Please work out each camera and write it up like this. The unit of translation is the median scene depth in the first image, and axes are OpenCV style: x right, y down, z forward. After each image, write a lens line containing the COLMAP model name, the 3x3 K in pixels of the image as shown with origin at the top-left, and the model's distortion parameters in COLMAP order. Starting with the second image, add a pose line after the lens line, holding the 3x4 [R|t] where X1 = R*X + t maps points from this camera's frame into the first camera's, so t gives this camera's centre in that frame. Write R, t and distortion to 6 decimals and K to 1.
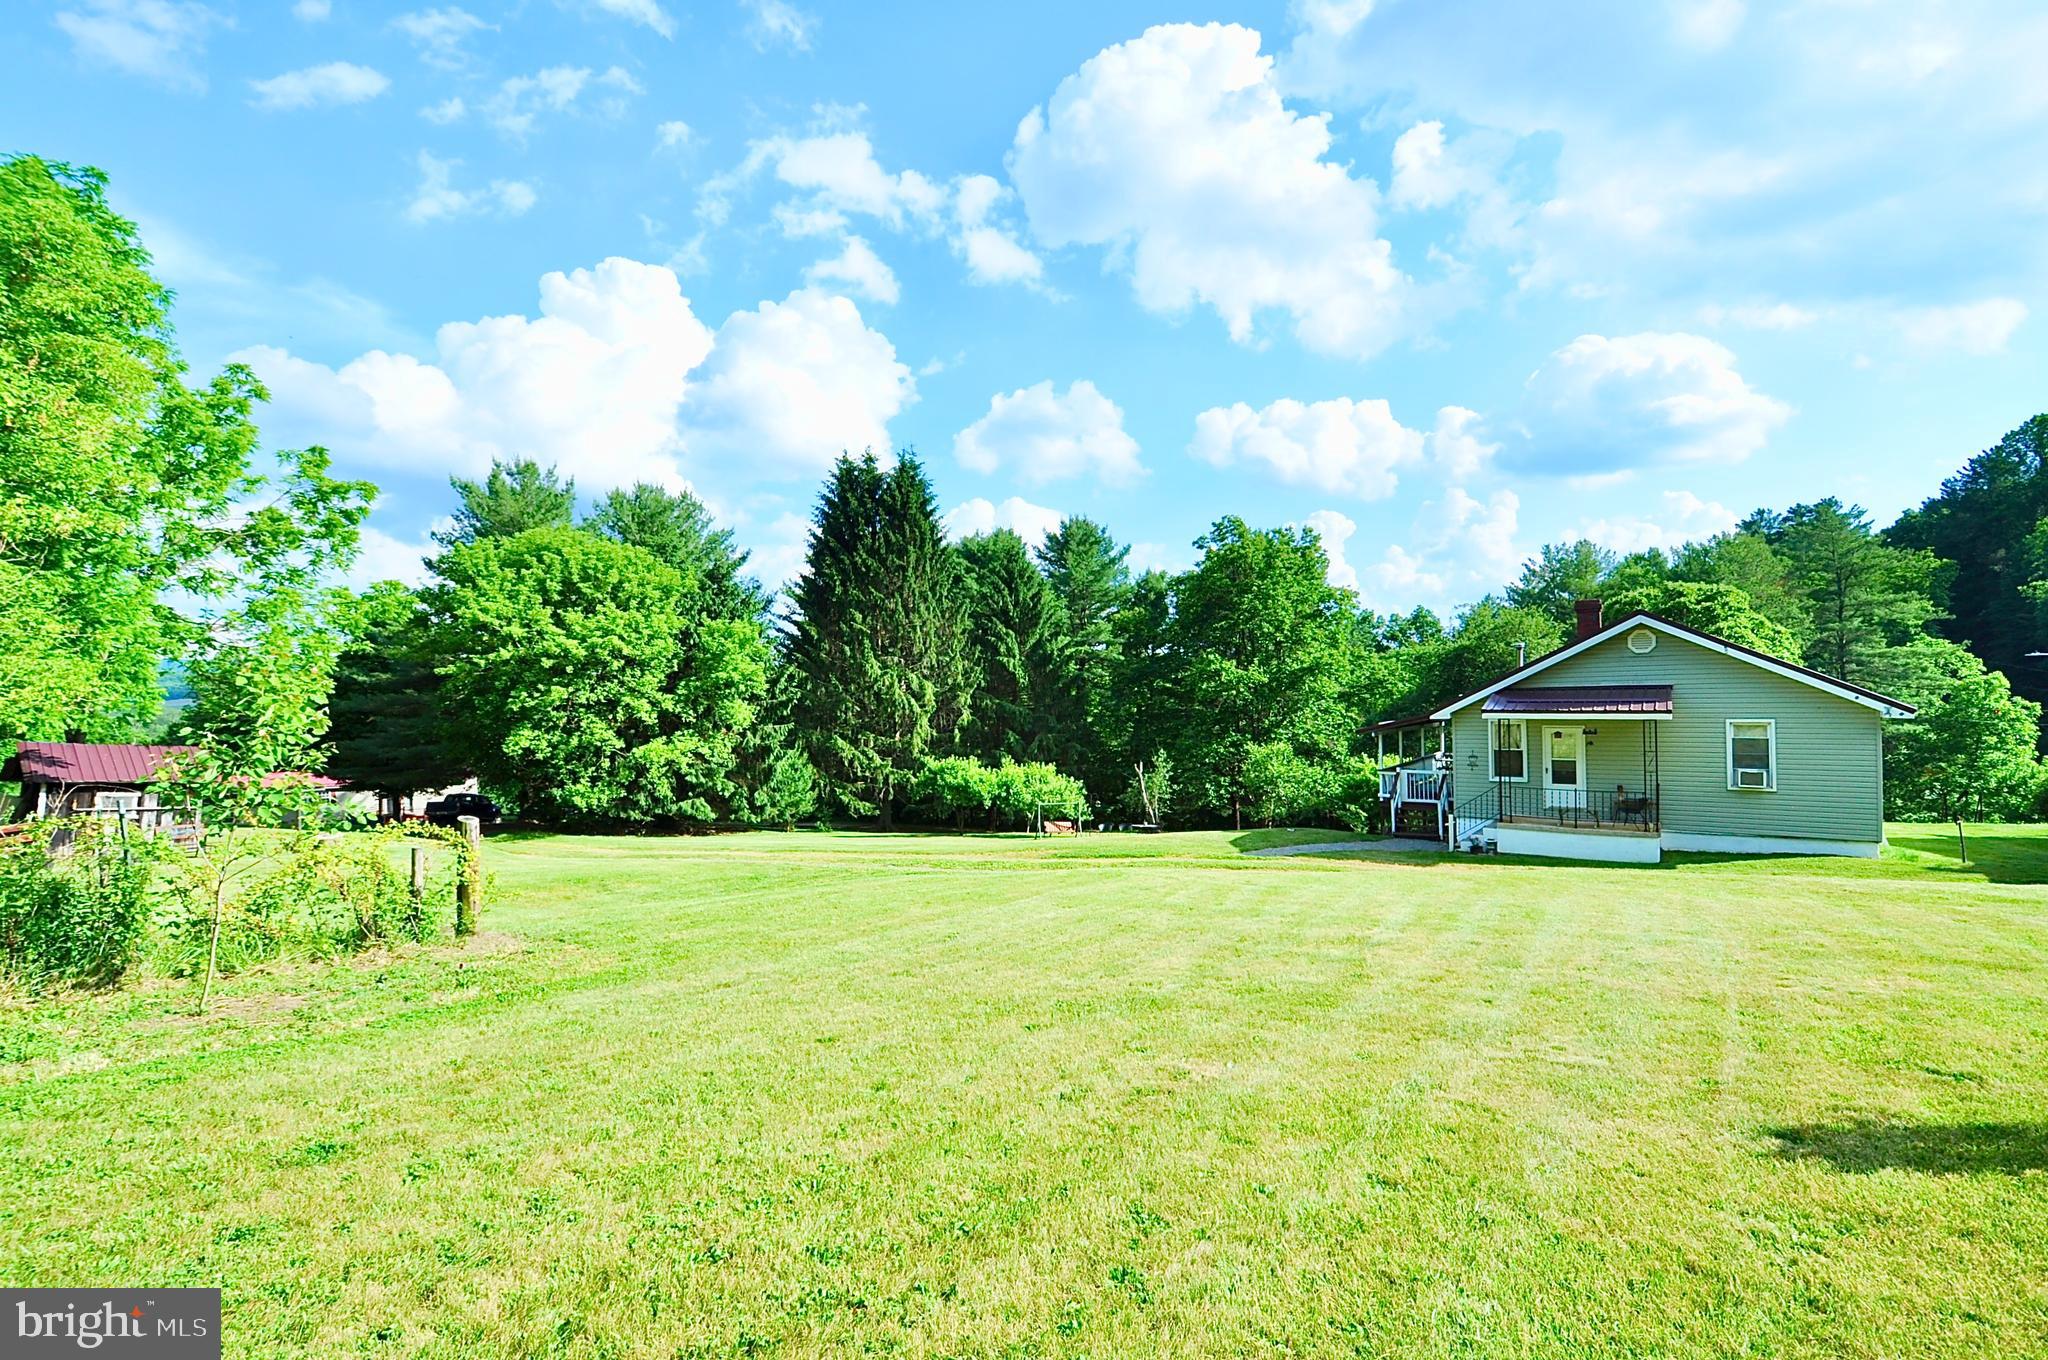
lens RADIAL K [[906.9, 0, 1016.4], [0, 906.9, 693.6], [0, 0, 1]] dist [-0.008291, -0.001207]
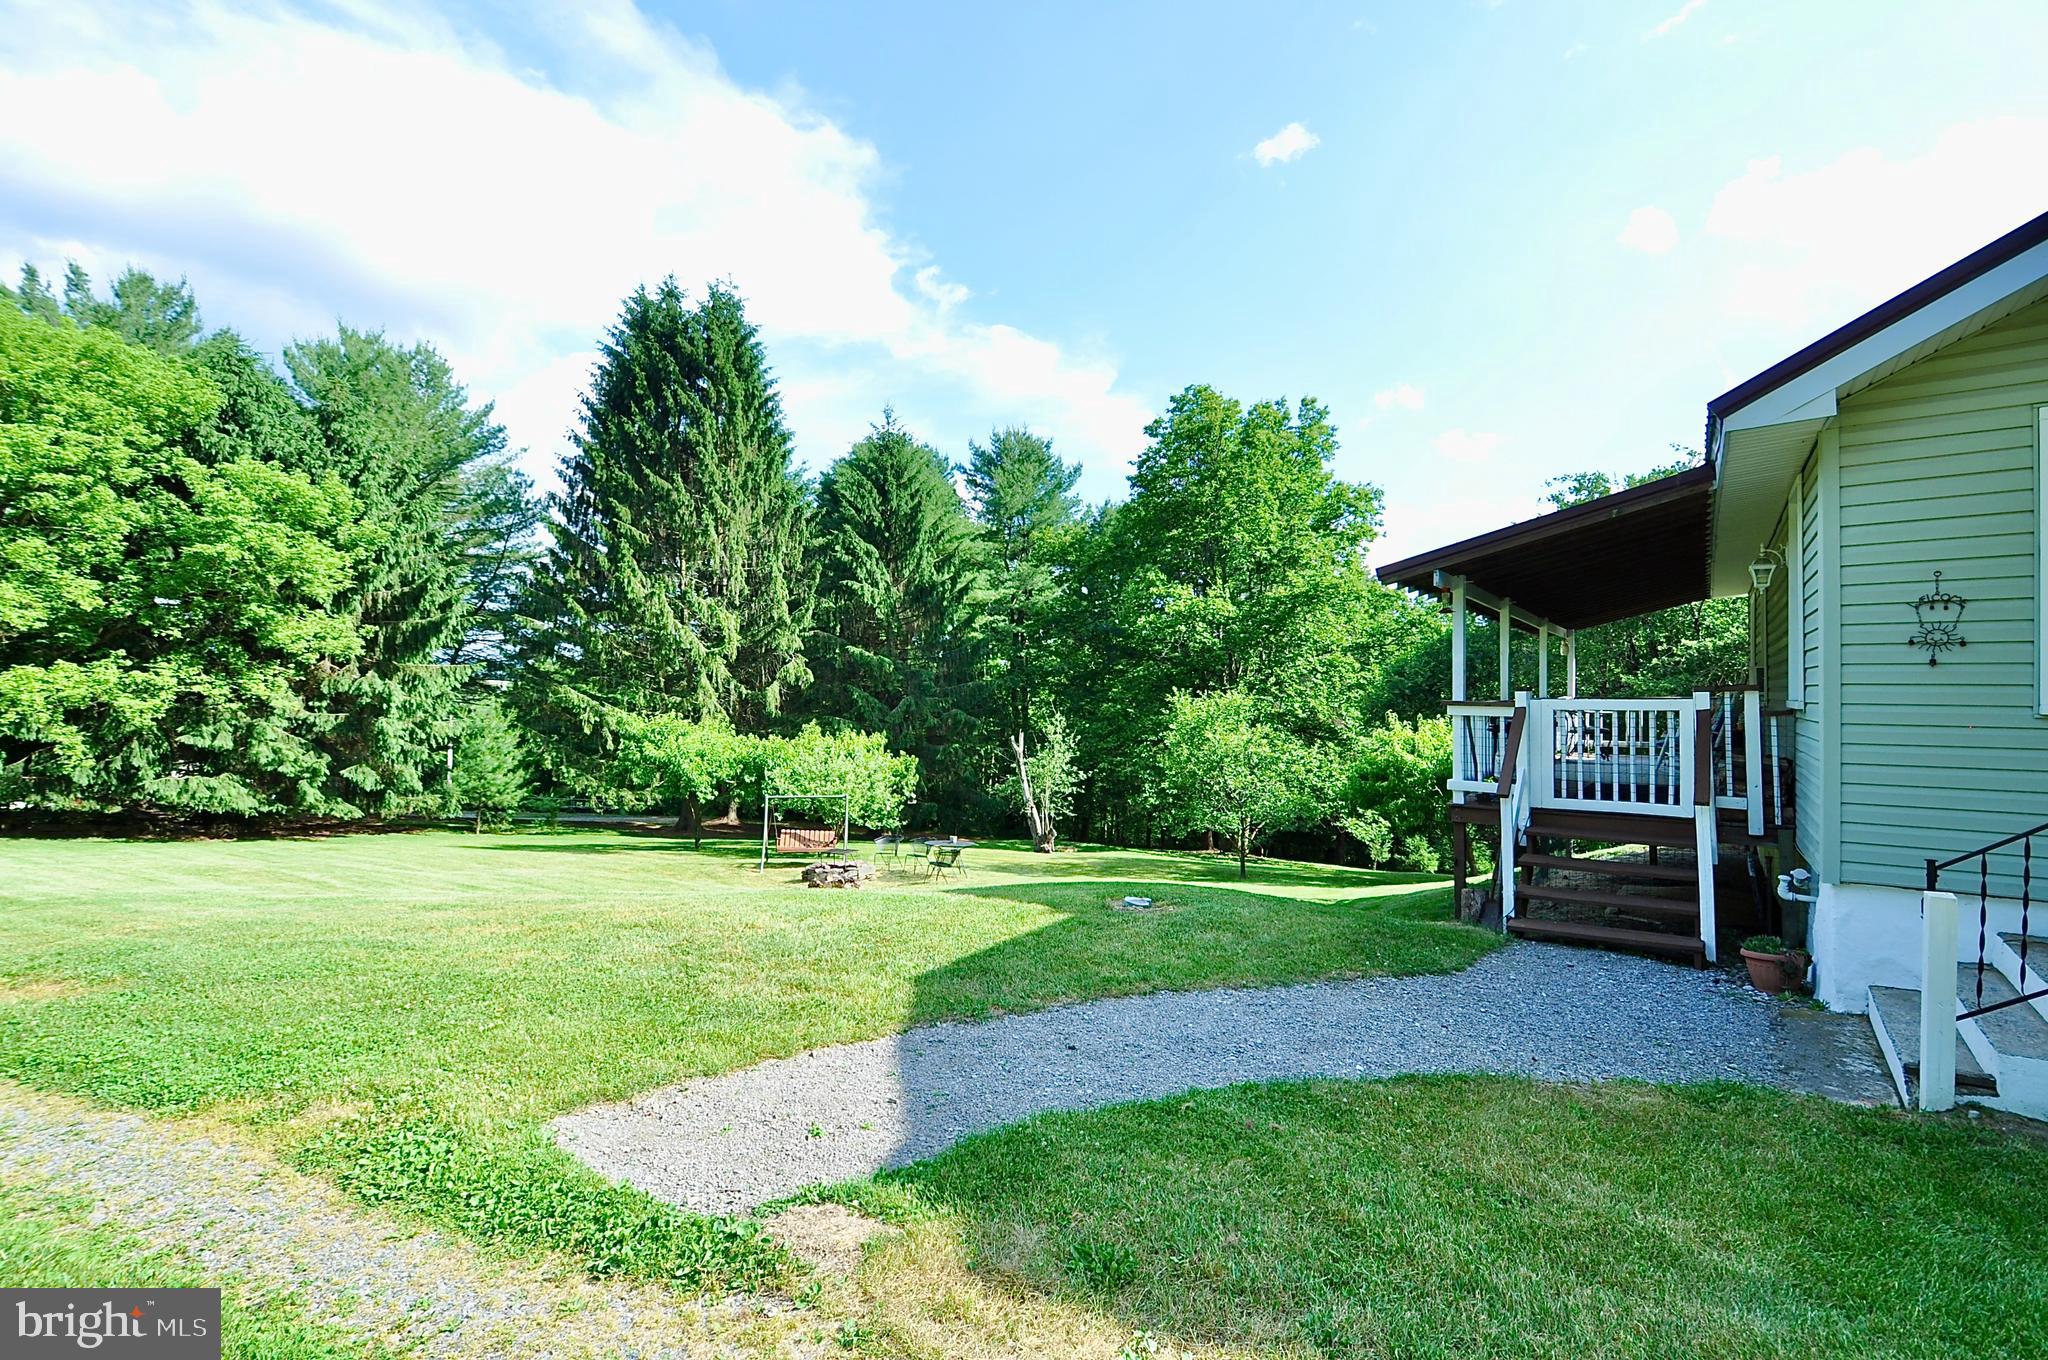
lens RADIAL K [[906.9, 0, 1011.6], [0, 906.9, 688.3], [0, 0, 1]] dist [-0.008291, -0.001207]
pose [[0.999574, 0.016776, -0.023901, 0.126886], [-0.016812, 0.999858, -0.001300, 0.040364], [0.023876, 0.001701, 0.999713, 0.338397]]
